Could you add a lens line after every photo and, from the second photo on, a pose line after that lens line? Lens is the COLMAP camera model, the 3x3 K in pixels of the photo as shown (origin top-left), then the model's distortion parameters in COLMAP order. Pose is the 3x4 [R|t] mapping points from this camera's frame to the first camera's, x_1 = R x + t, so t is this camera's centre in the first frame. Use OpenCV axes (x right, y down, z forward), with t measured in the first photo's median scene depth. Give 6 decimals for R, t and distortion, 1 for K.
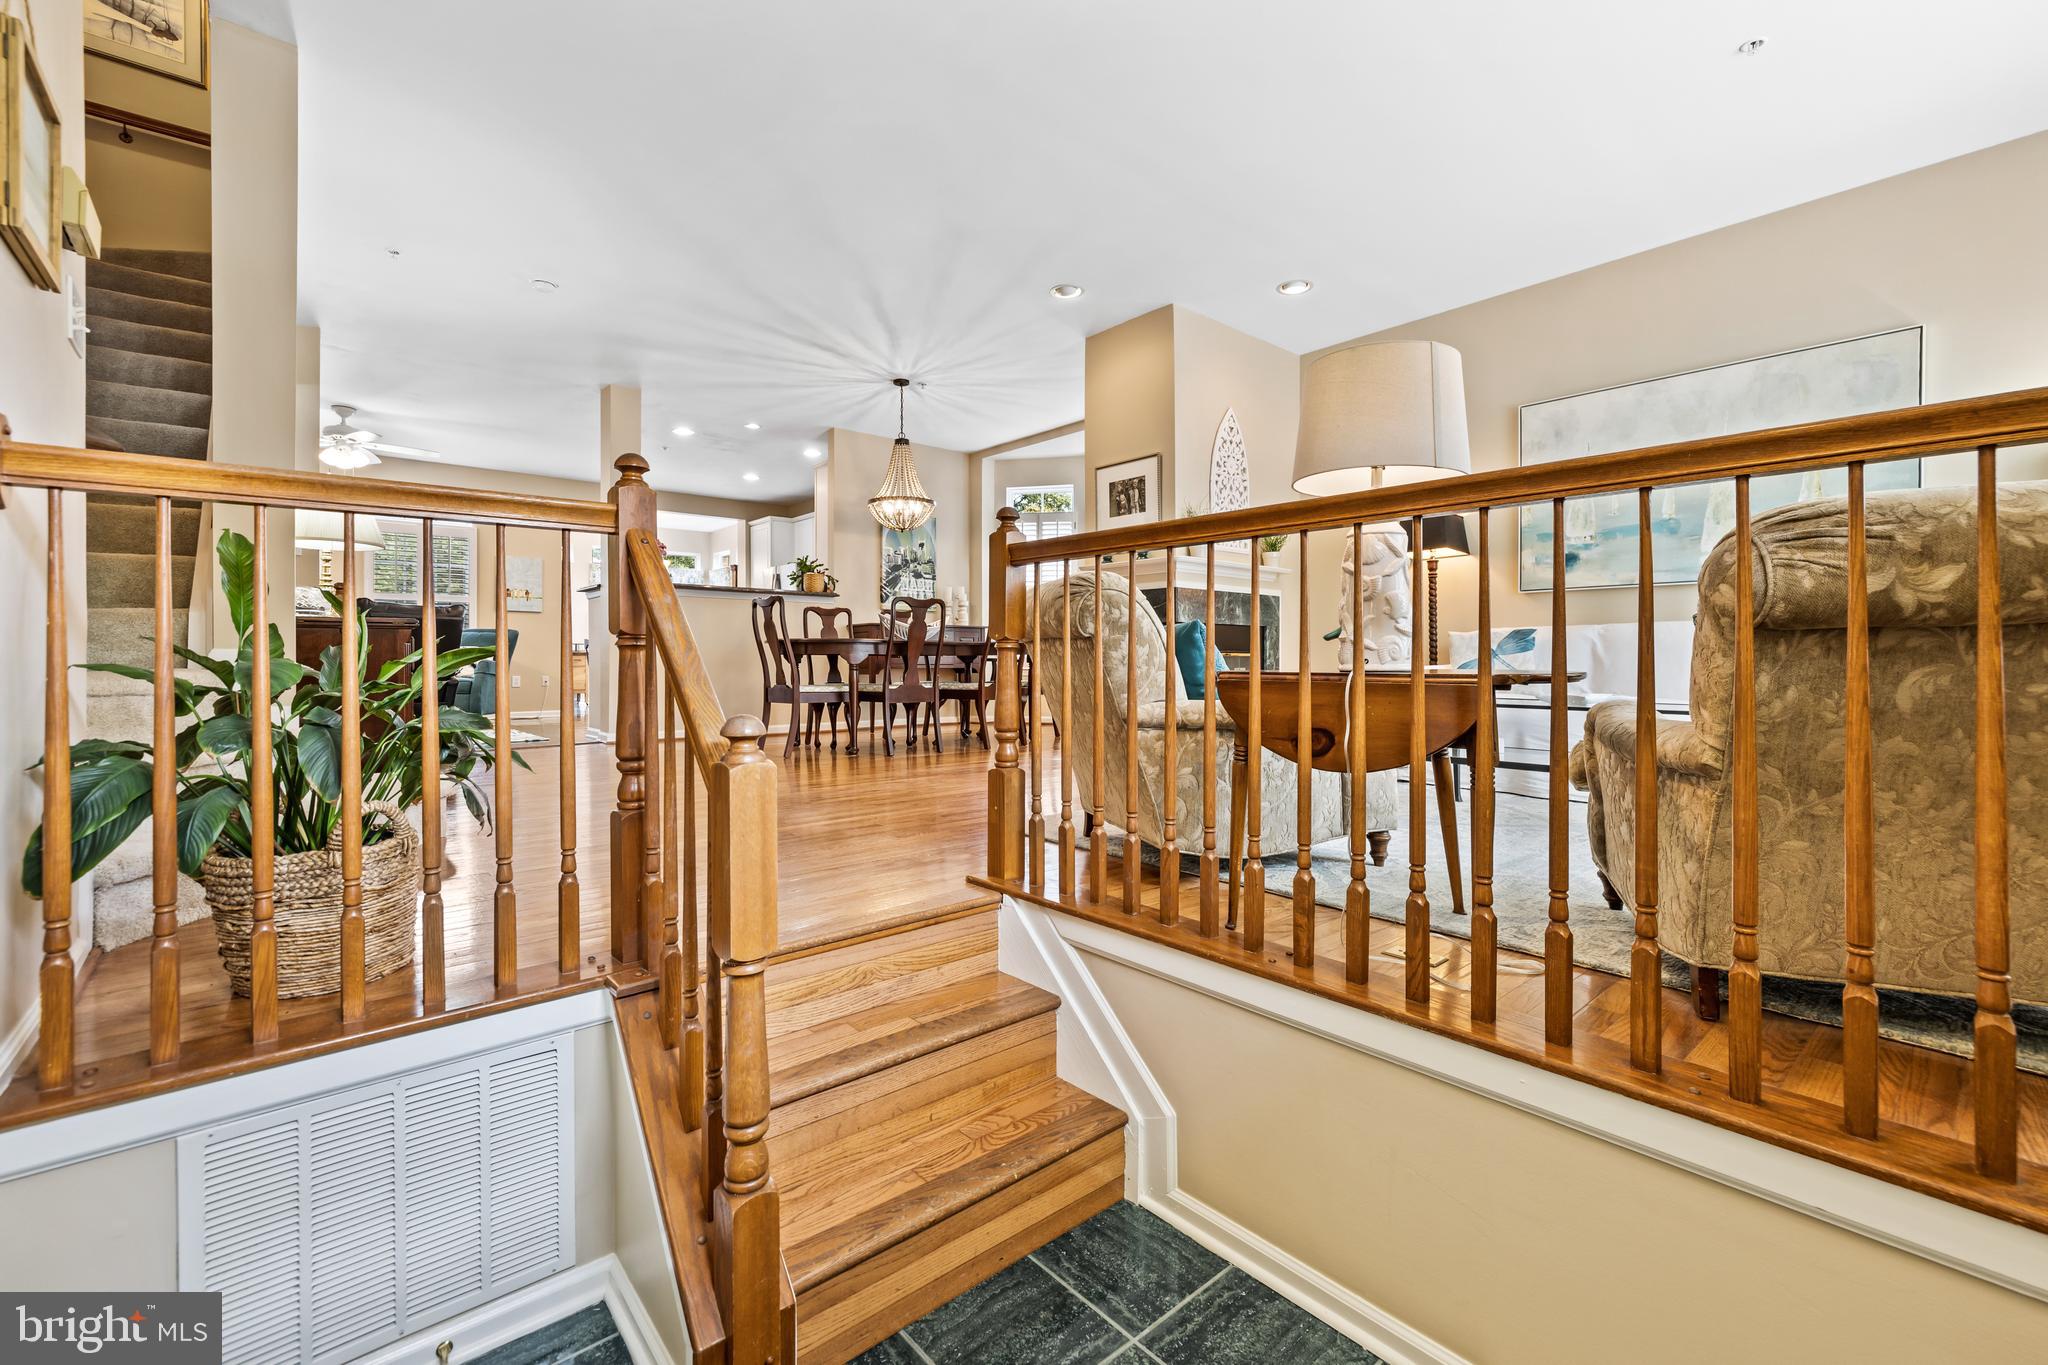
lens RADIAL K [[868.9, 0, 1024.6], [0, 868.9, 667.3], [0, 0, 1]] dist [0.001484, 0.000215]
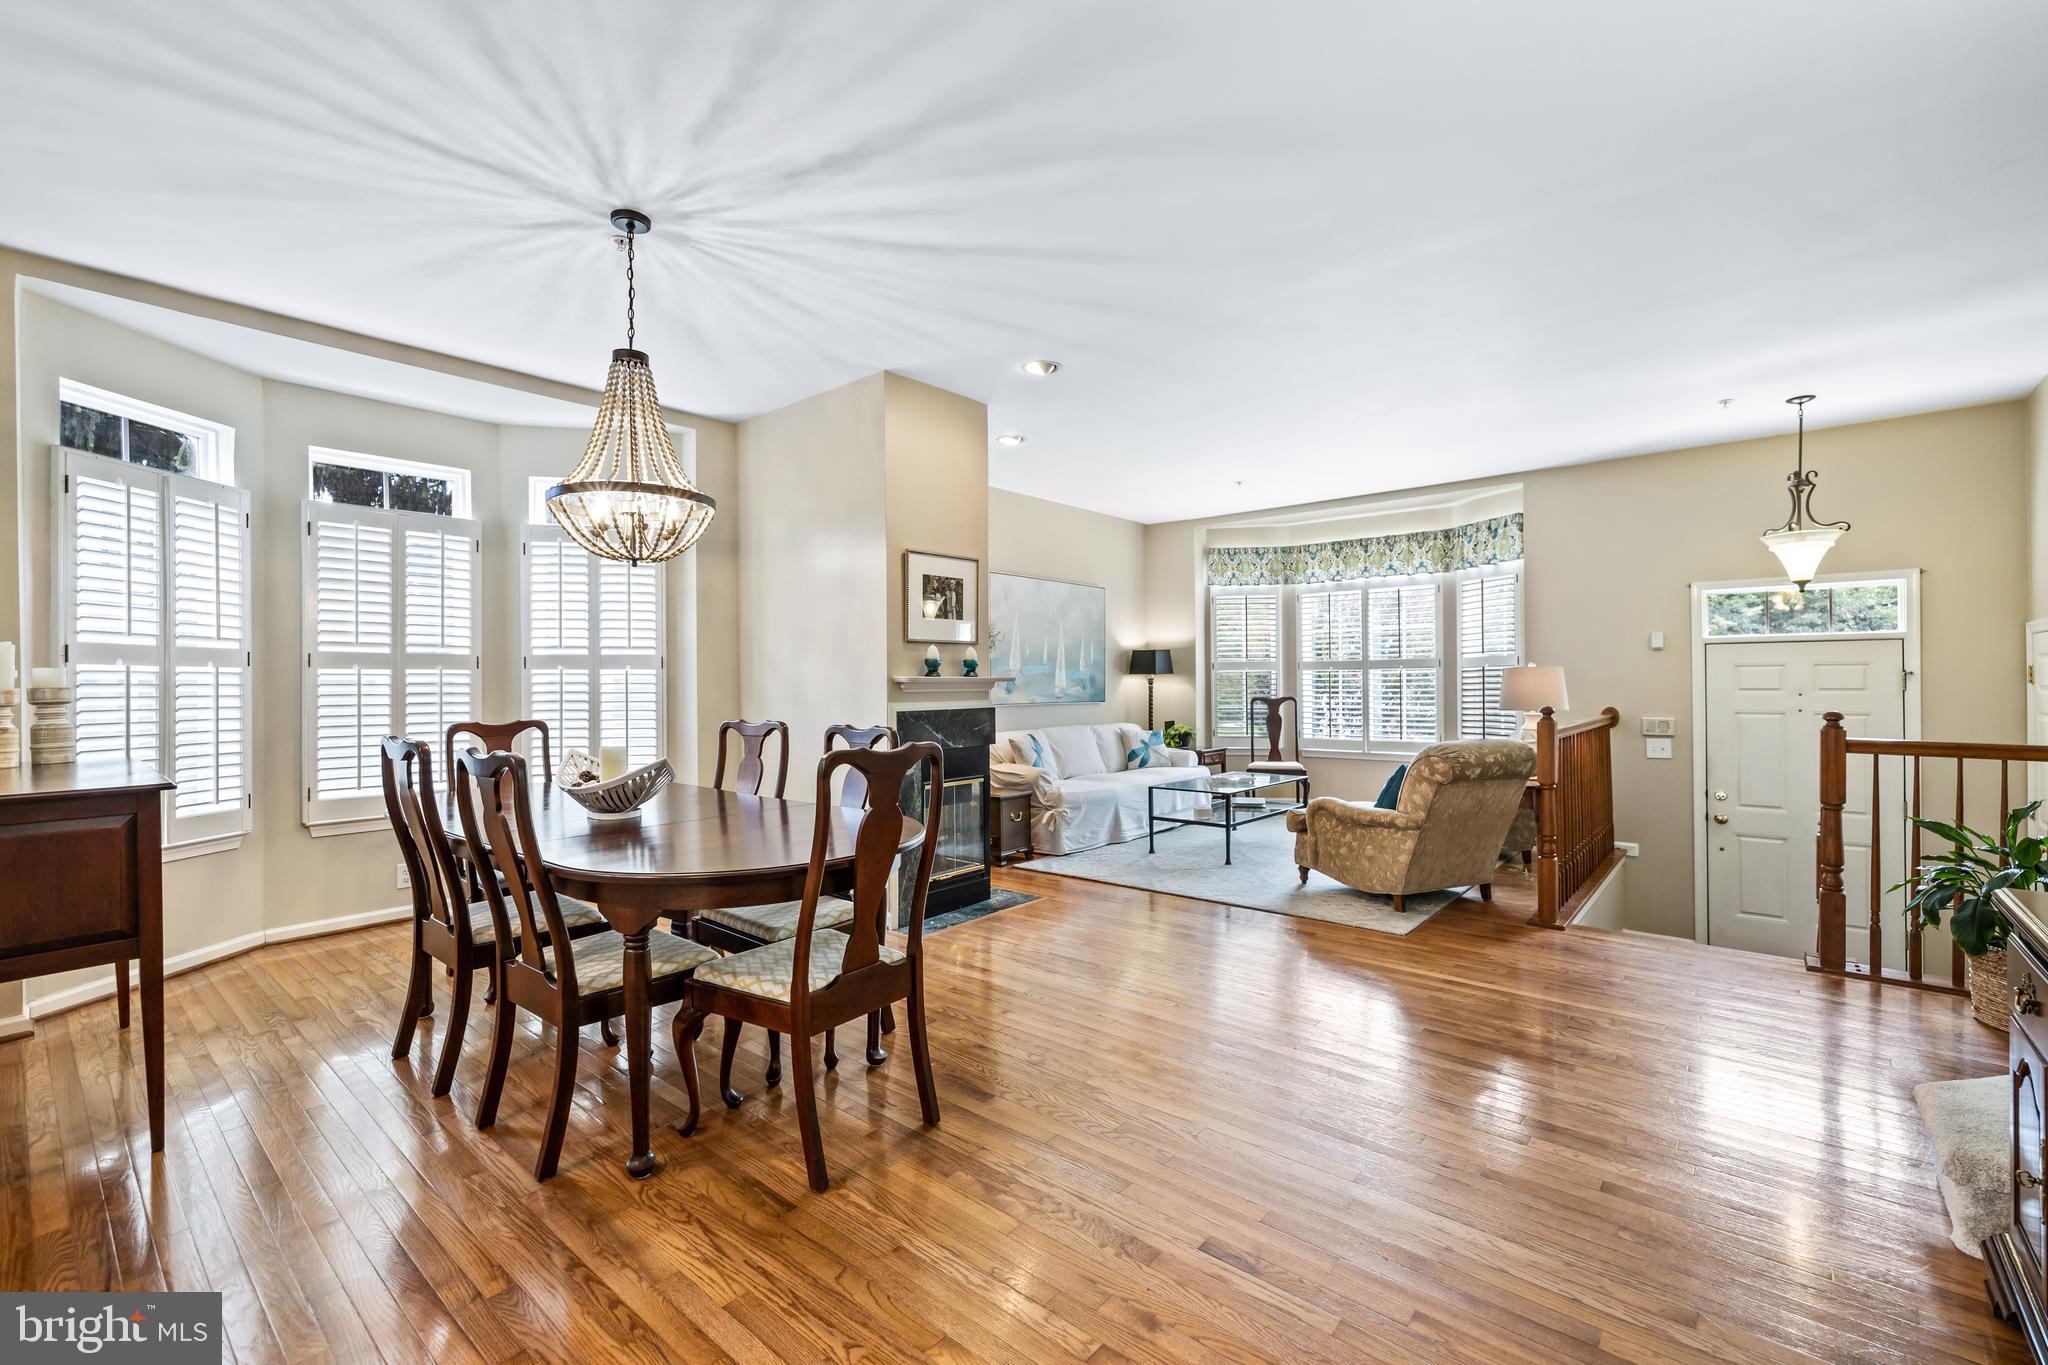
lens RADIAL K [[866.1, 0, 1014.1], [0, 866.1, 684.0], [0, 0, 1]] dist [0.001708, 0.000532]
pose [[-0.147080, -0.000703, 0.989124, -0.683712], [0.018611, 0.999821, 0.003478, -0.108407], [-0.988950, 0.018920, -0.147040, 1.003719]]
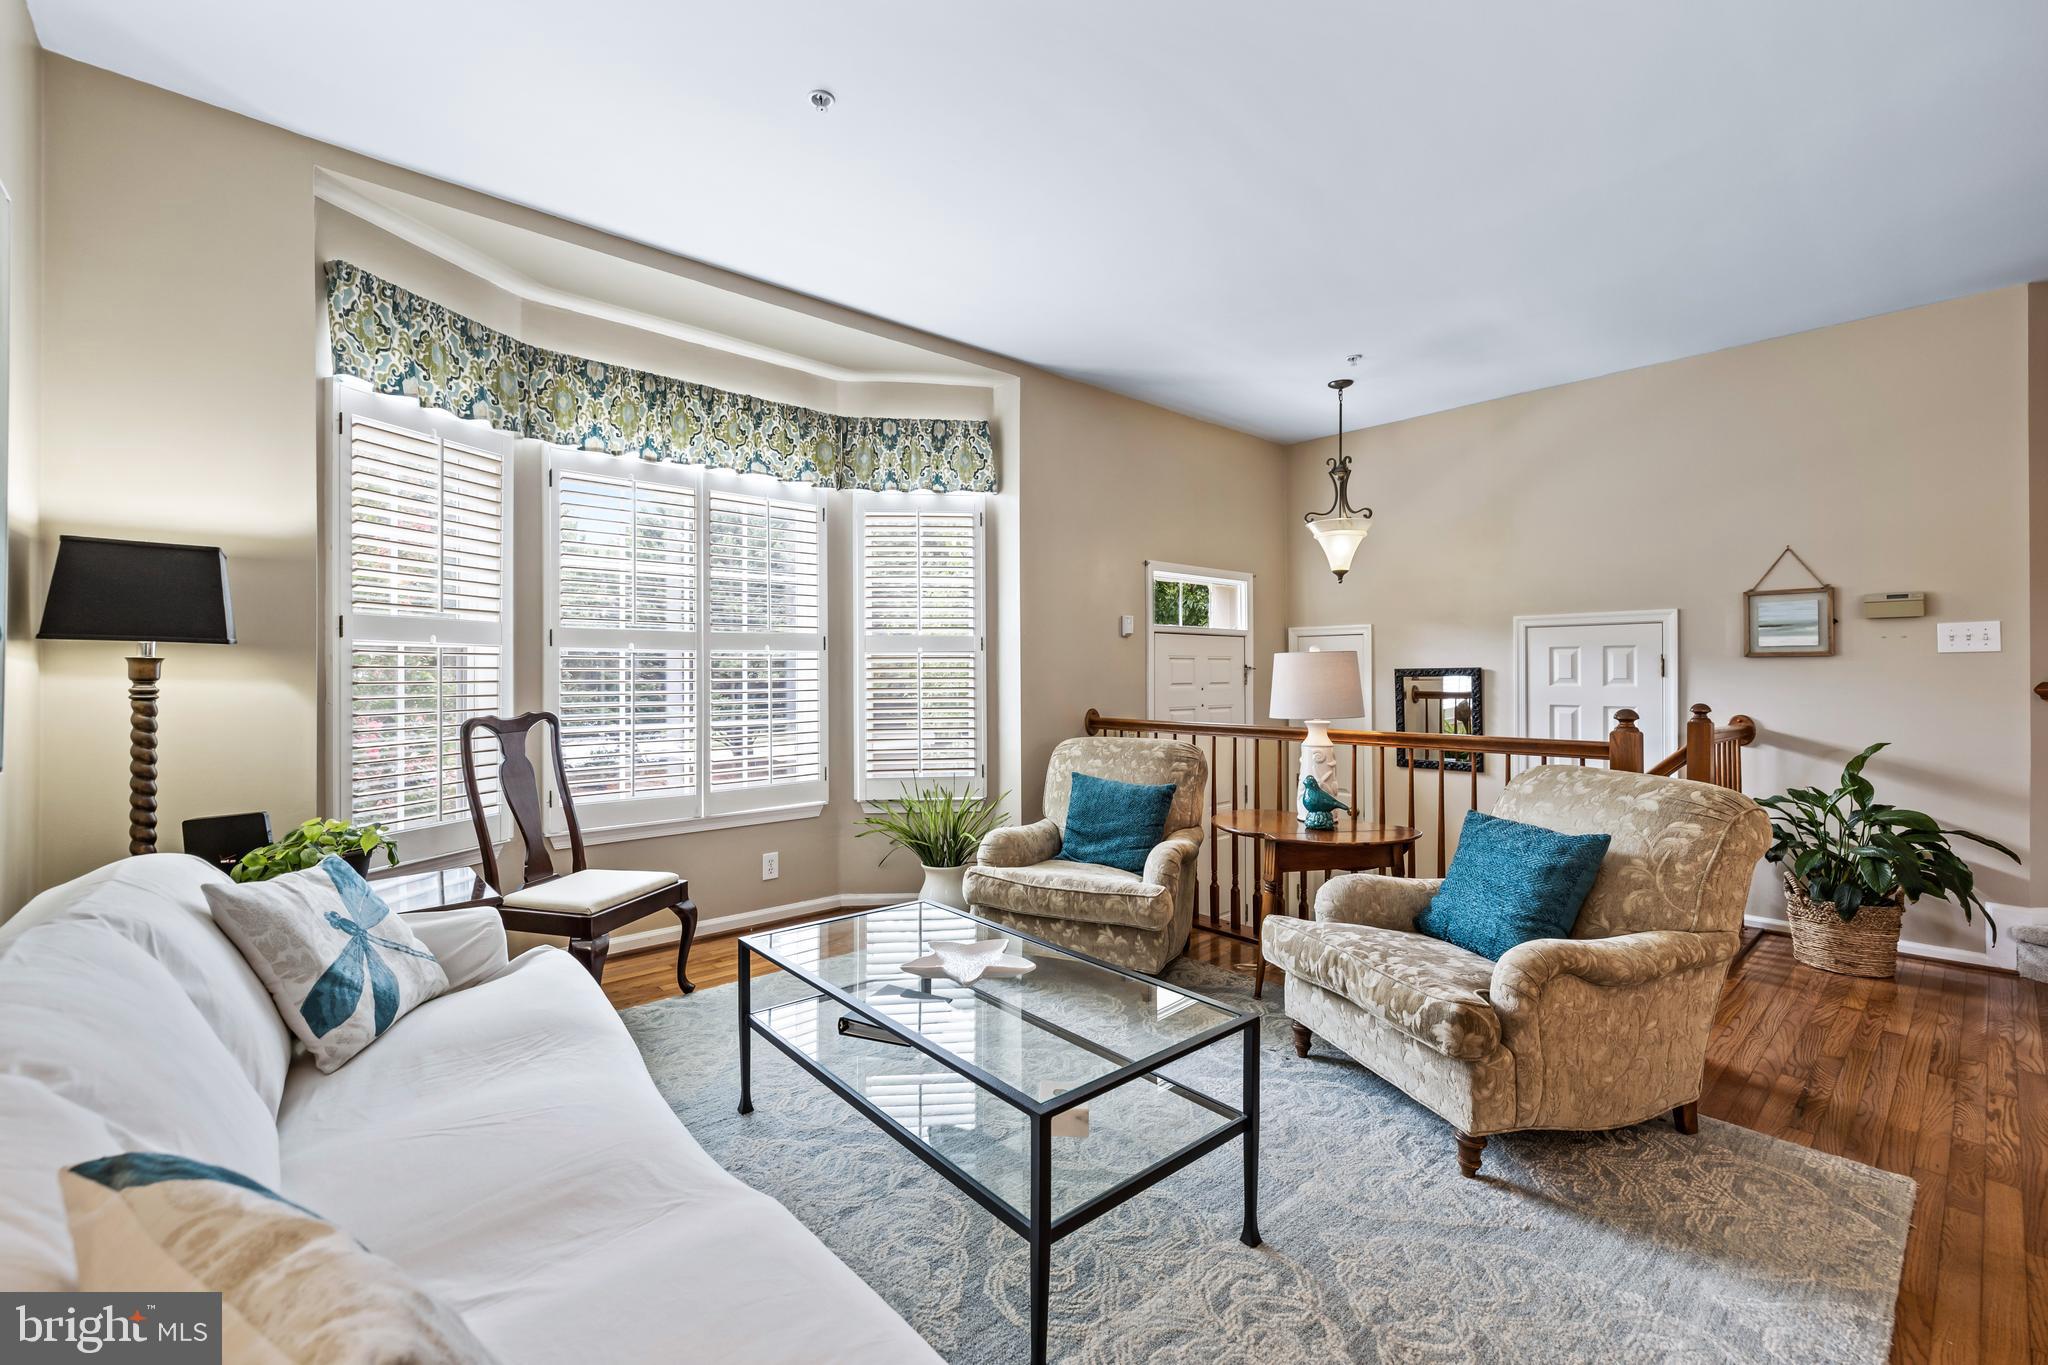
lens RADIAL K [[868.9, 0, 1024.6], [0, 868.9, 667.3], [0, 0, 1]] dist [0.001484, 0.000215]
pose [[-0.999917, 0.004185, -0.012181, 0.343357], [0.004135, 0.999983, 0.004179, -0.105334], [0.012198, 0.004128, -0.999917, 0.936742]]
